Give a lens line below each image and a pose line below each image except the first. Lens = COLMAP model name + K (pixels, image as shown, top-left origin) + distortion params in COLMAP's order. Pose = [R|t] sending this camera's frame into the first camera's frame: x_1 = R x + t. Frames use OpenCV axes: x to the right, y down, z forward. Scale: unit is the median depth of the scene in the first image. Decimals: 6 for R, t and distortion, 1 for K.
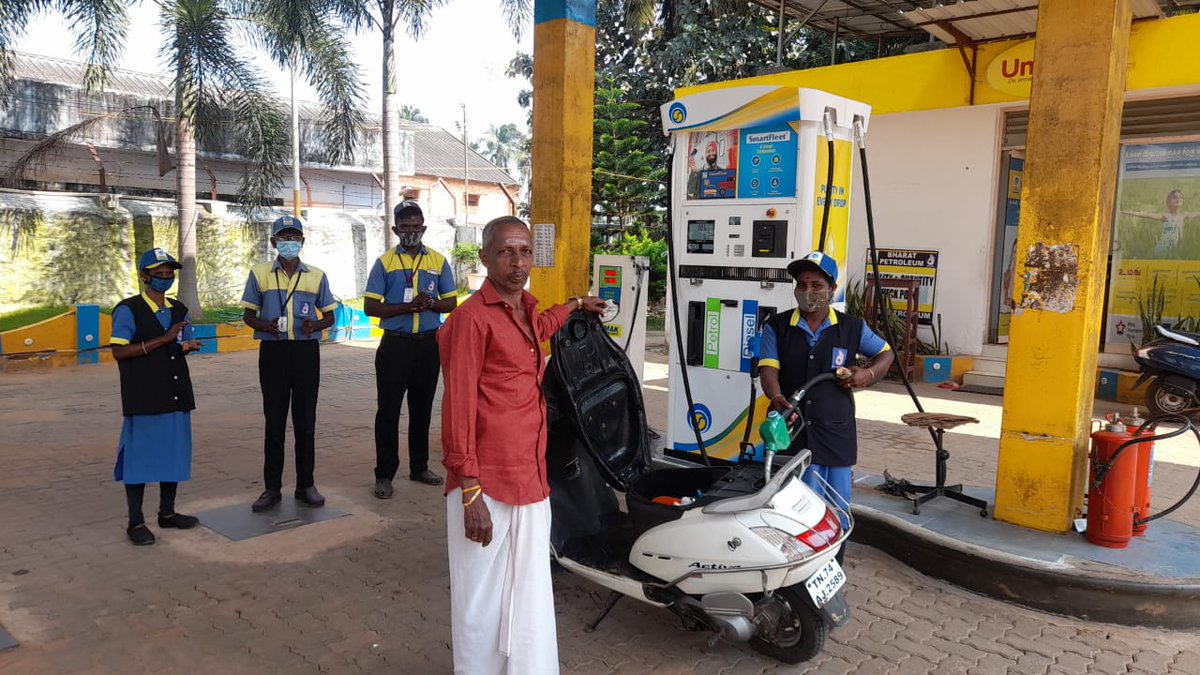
lens RADIAL K [[880.3, 0, 600.0], [0, 880.3, 337.5], [0, 0, 1]] dist [0.026024, -0.026770]
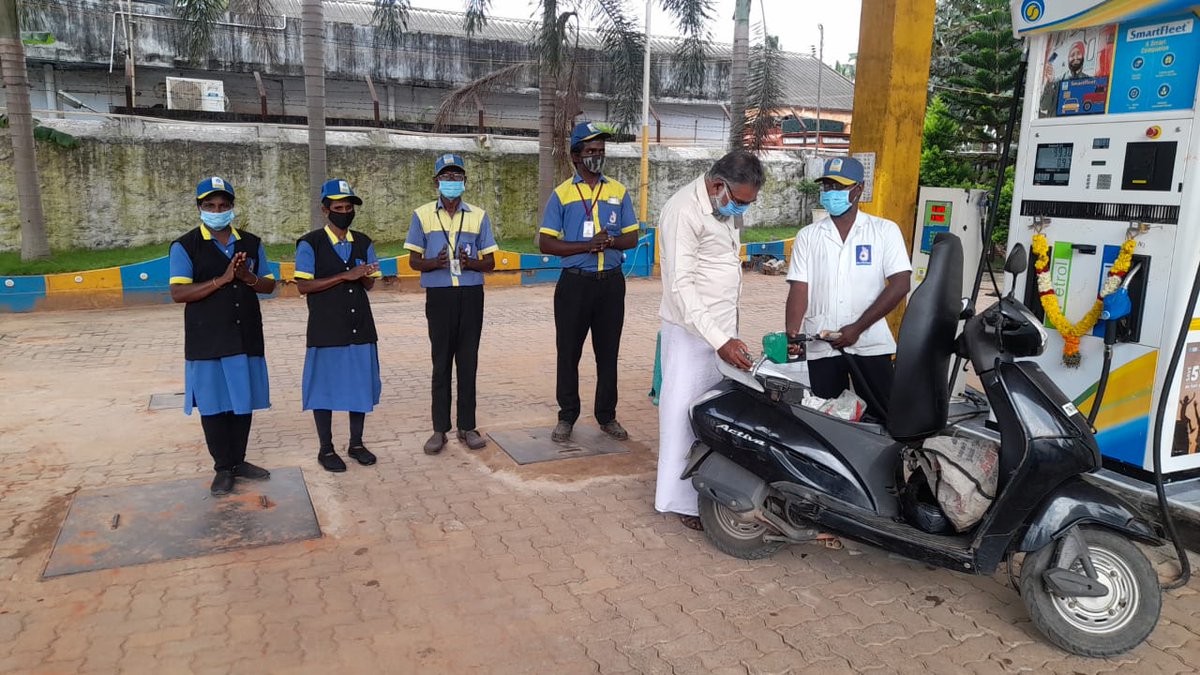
lens RADIAL K [[880.3, 0, 600.0], [0, 880.3, 337.5], [0, 0, 1]] dist [0.026024, -0.026770]
pose [[0.911982, 0.068319, -0.404502, 0.075259], [-0.039640, 0.996097, 0.078866, -0.004881], [0.408311, -0.055890, 0.911130, 0.090620]]
